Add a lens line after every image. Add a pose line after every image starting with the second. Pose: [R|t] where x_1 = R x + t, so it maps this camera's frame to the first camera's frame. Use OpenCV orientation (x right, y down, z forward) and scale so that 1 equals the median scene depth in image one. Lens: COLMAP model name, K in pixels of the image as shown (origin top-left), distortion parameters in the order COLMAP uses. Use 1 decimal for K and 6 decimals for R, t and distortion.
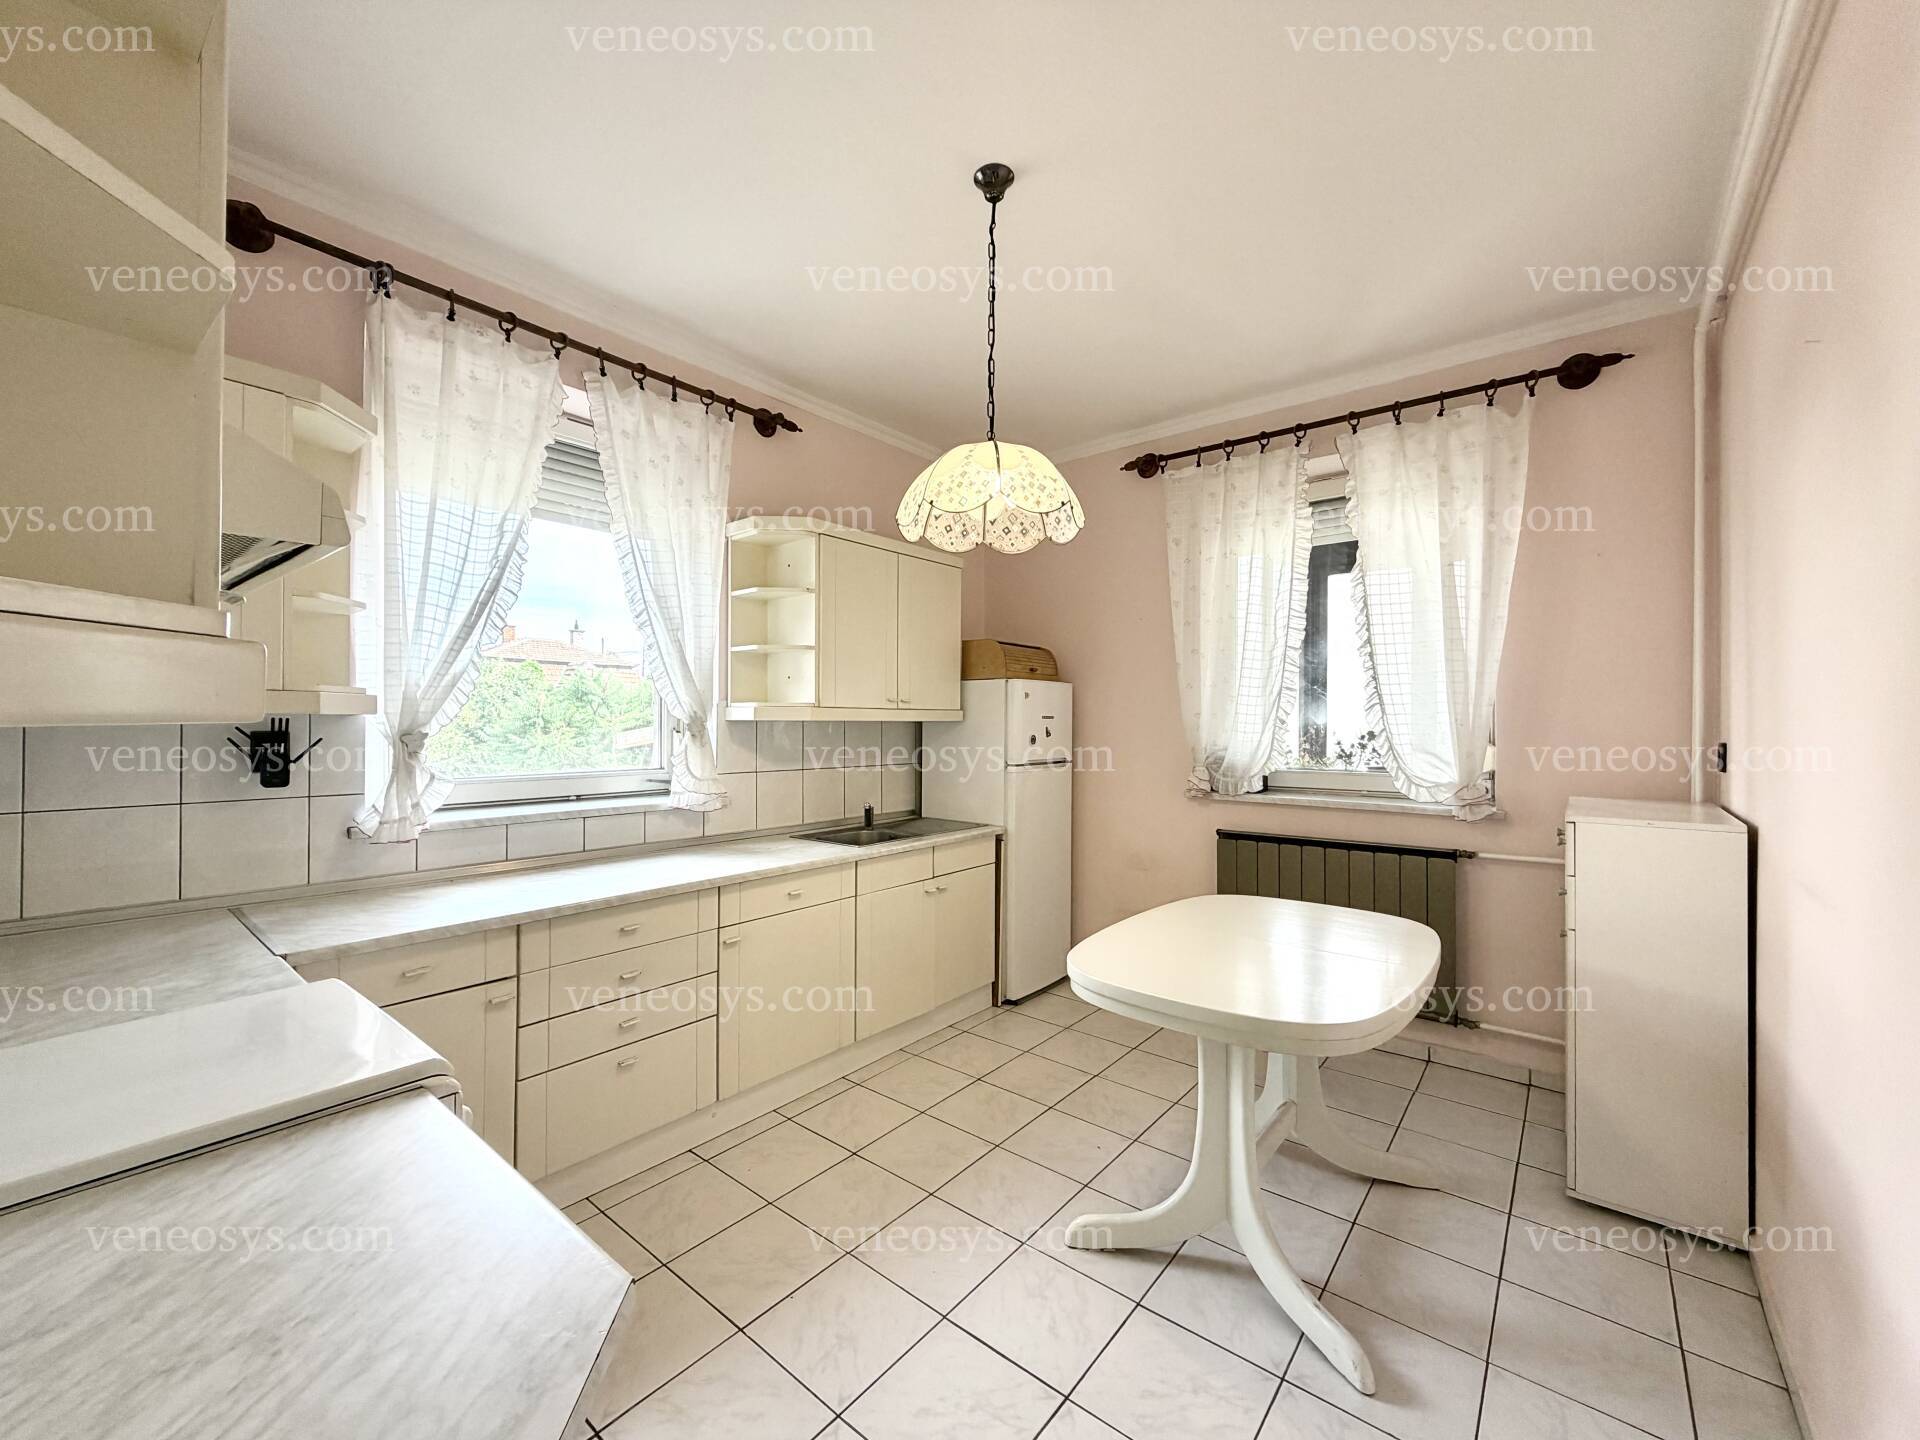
lens RADIAL K [[762.5, 0, 951.3], [0, 762.5, 719.0], [0, 0, 1]] dist [-0.001057, -0.000123]
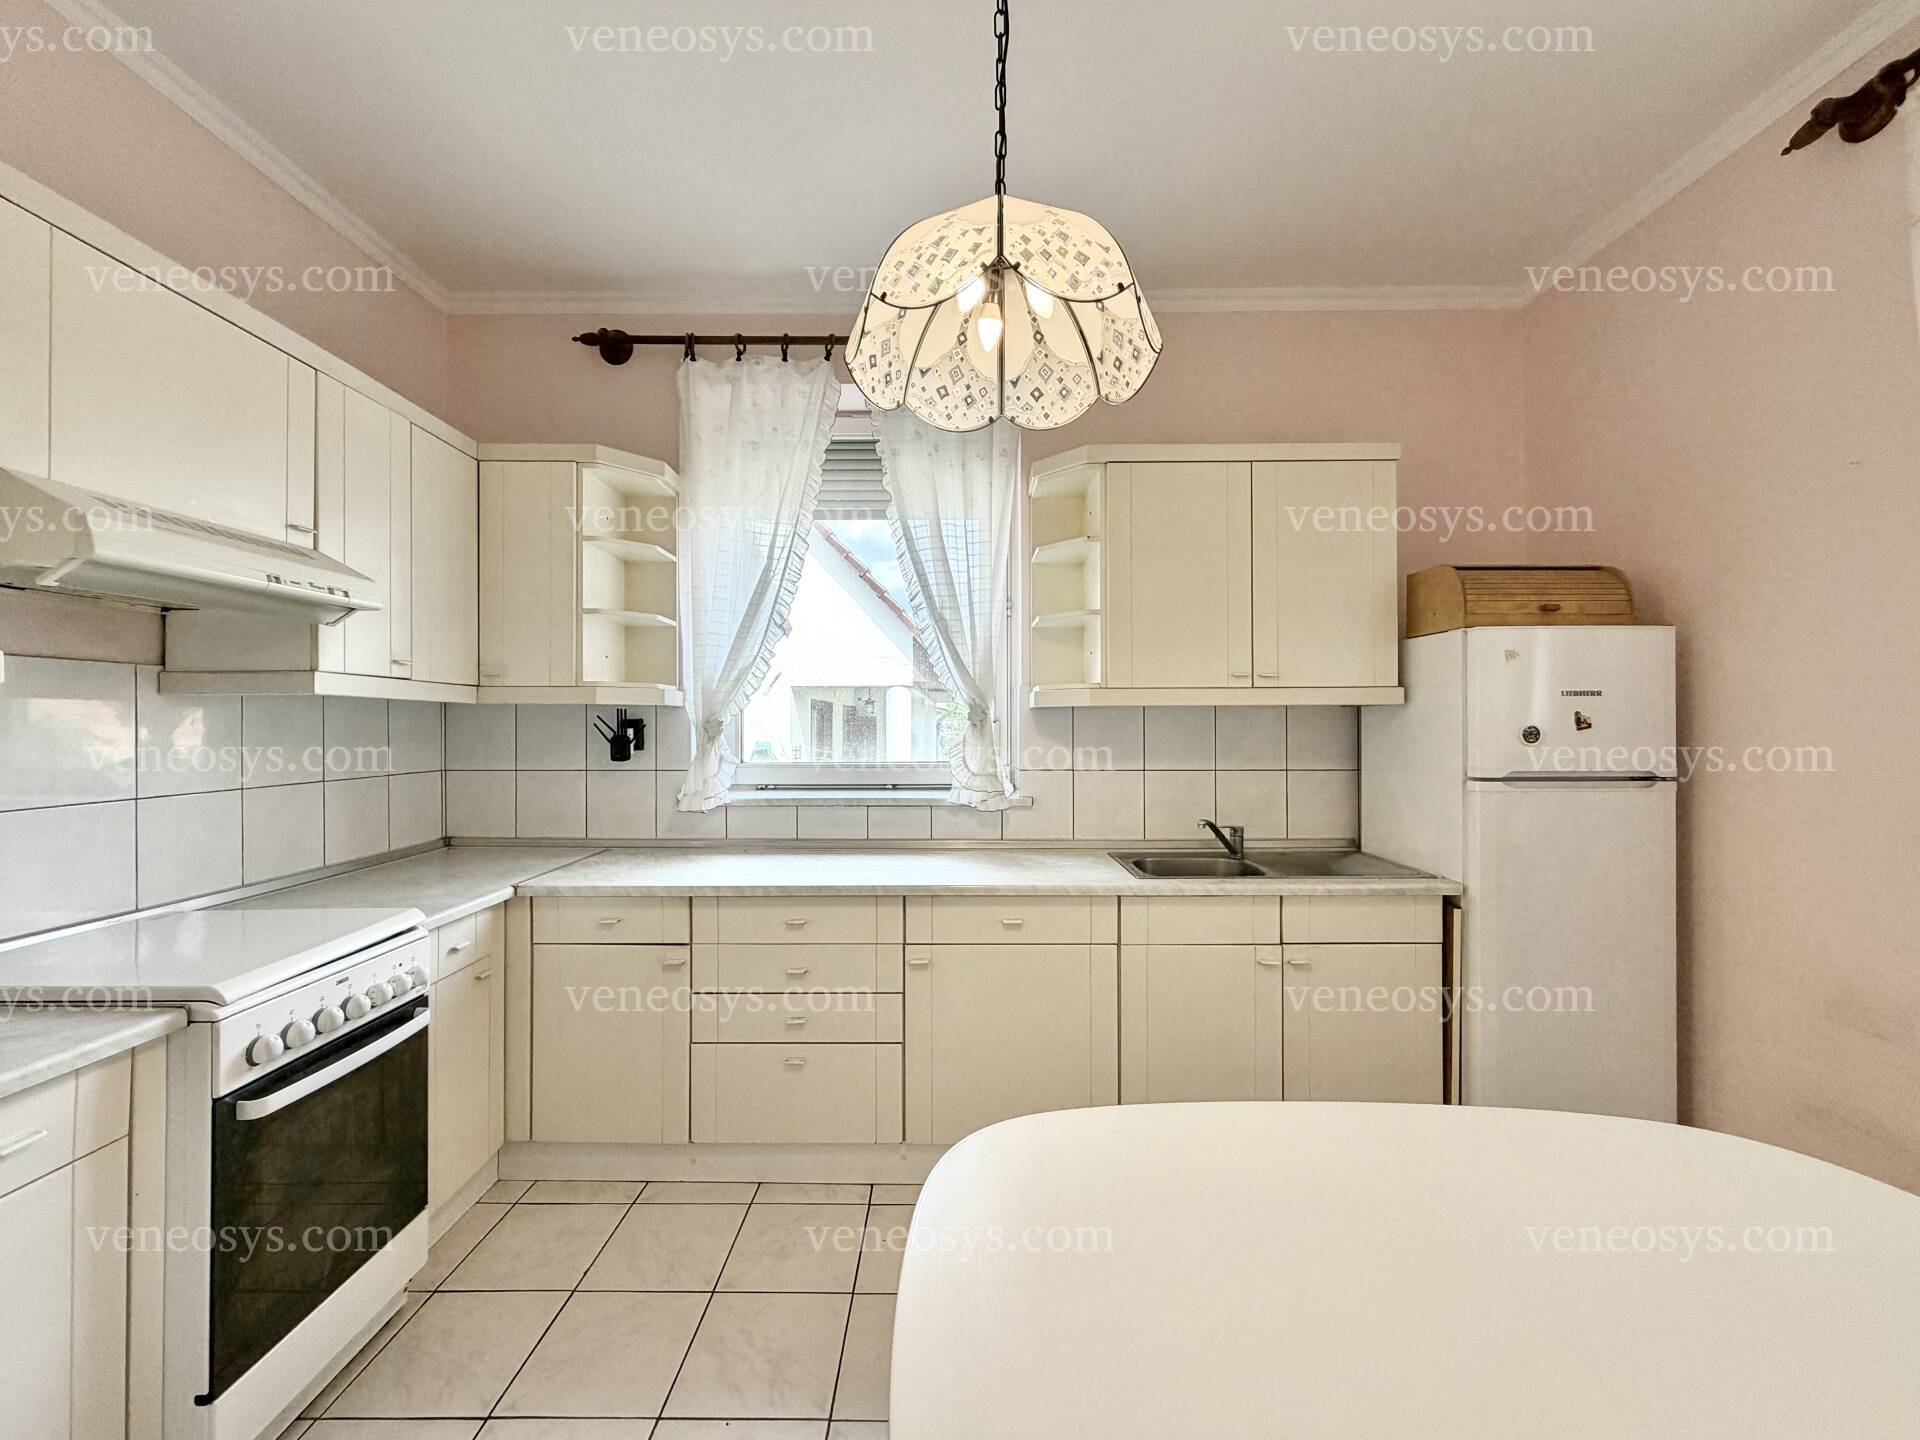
lens RADIAL K [[766.5, 0, 951.8], [0, 766.5, 720.4], [0, 0, 1]] dist [-0.020403, 0.016493]
pose [[0.629863, -0.008003, -0.776665, 0.351419], [0.008465, 0.999958, -0.003438, 0.019874], [0.776660, -0.004409, 0.629904, 0.425606]]
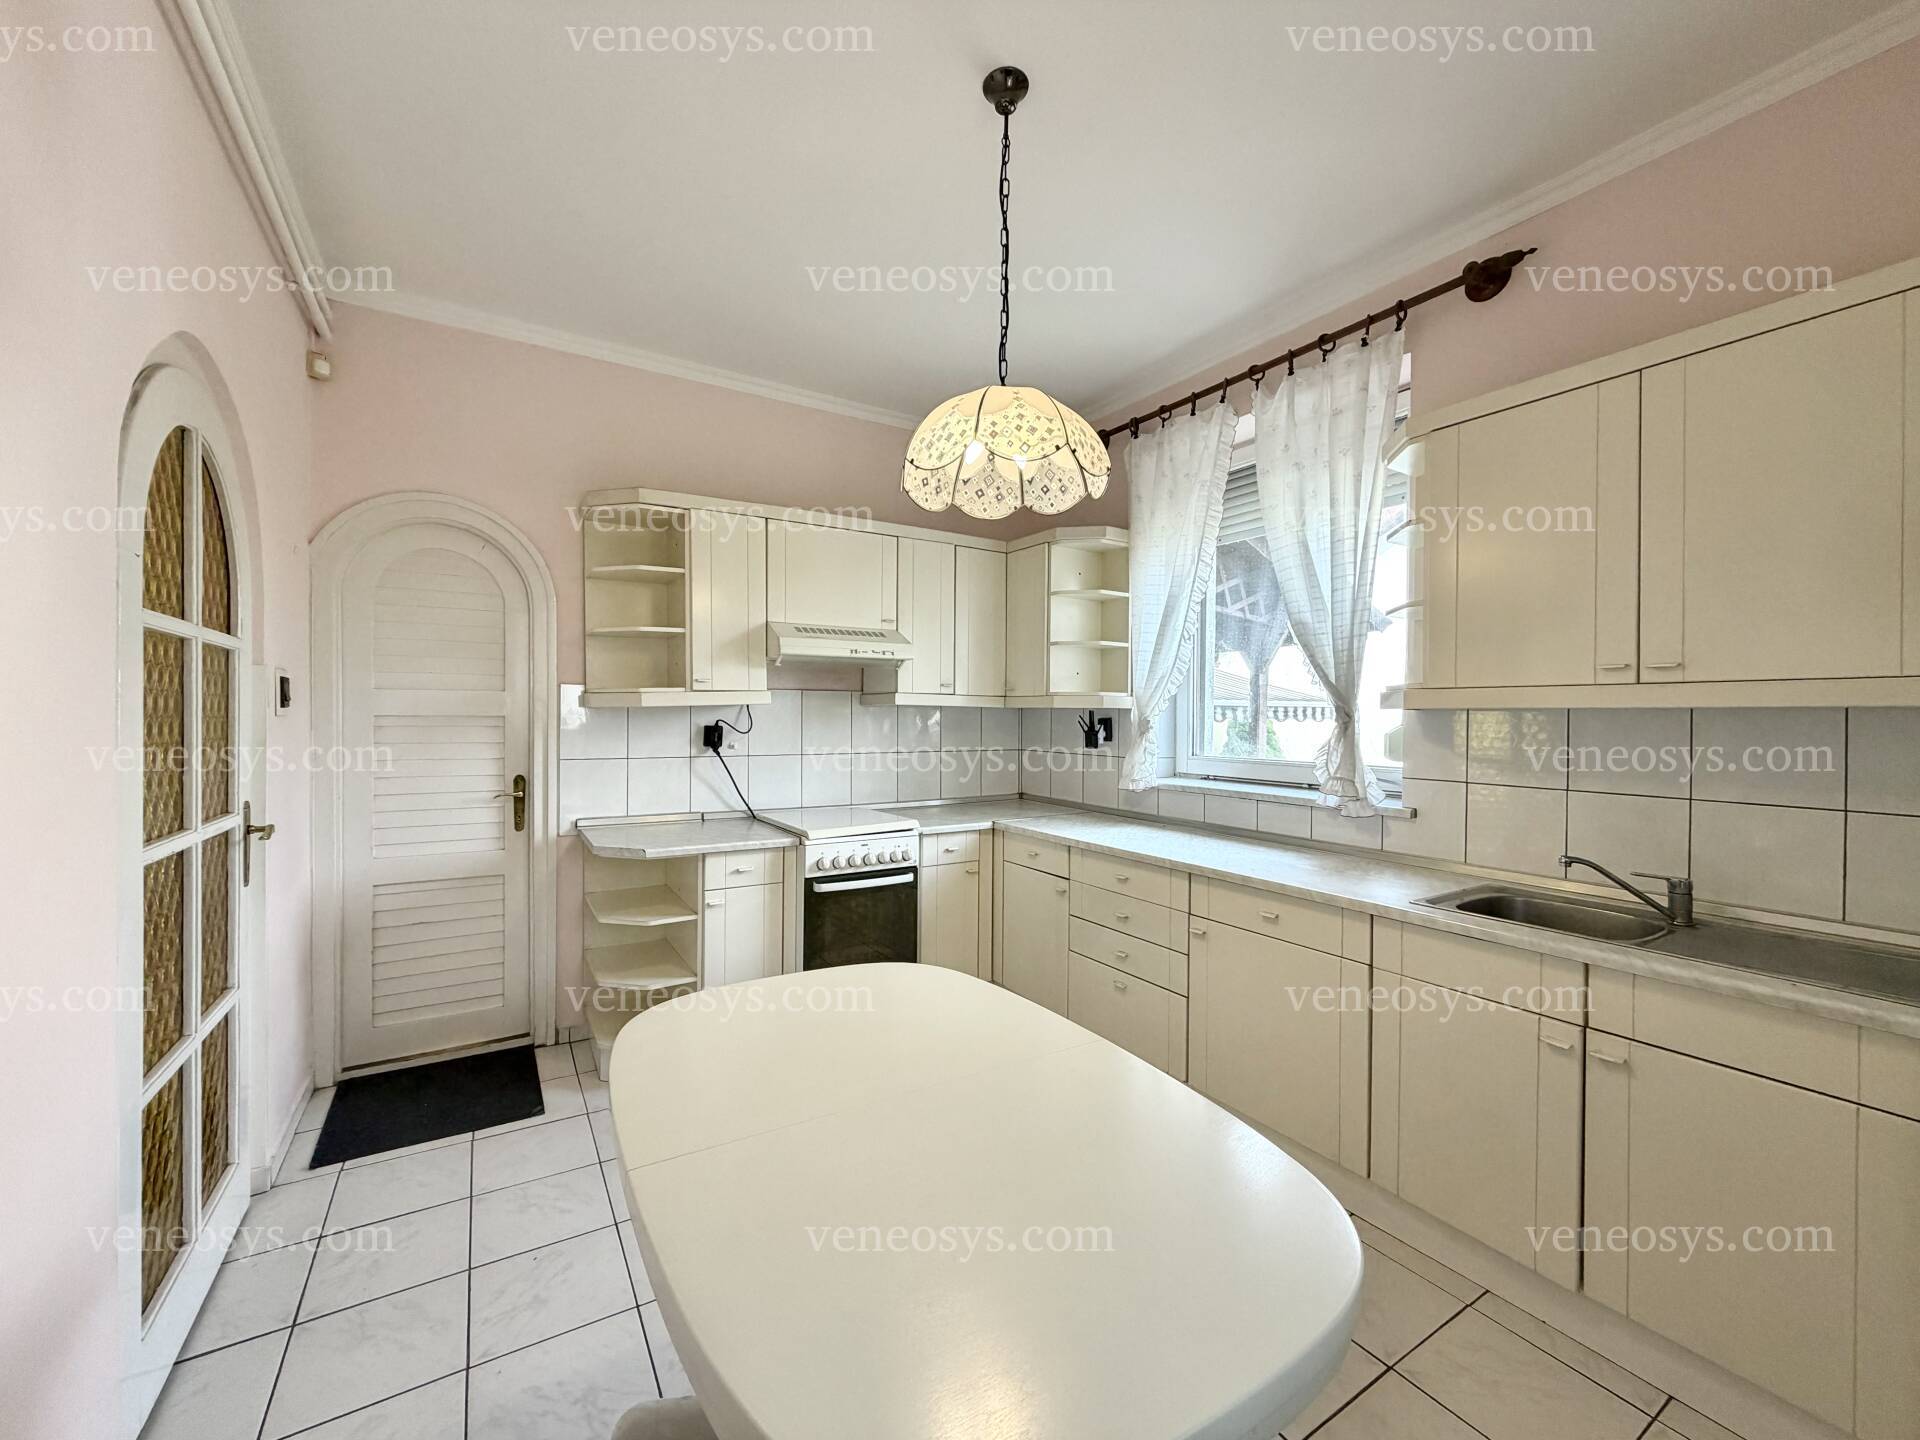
lens RADIAL K [[762.5, 0, 951.3], [0, 762.5, 719.0], [0, 0, 1]] dist [-0.001057, -0.000123]
pose [[-0.323625, -0.000484, -0.946185, 0.654951], [-0.004660, 0.999989, 0.001083, 0.013065], [0.946174, 0.004760, -0.323624, 0.885651]]
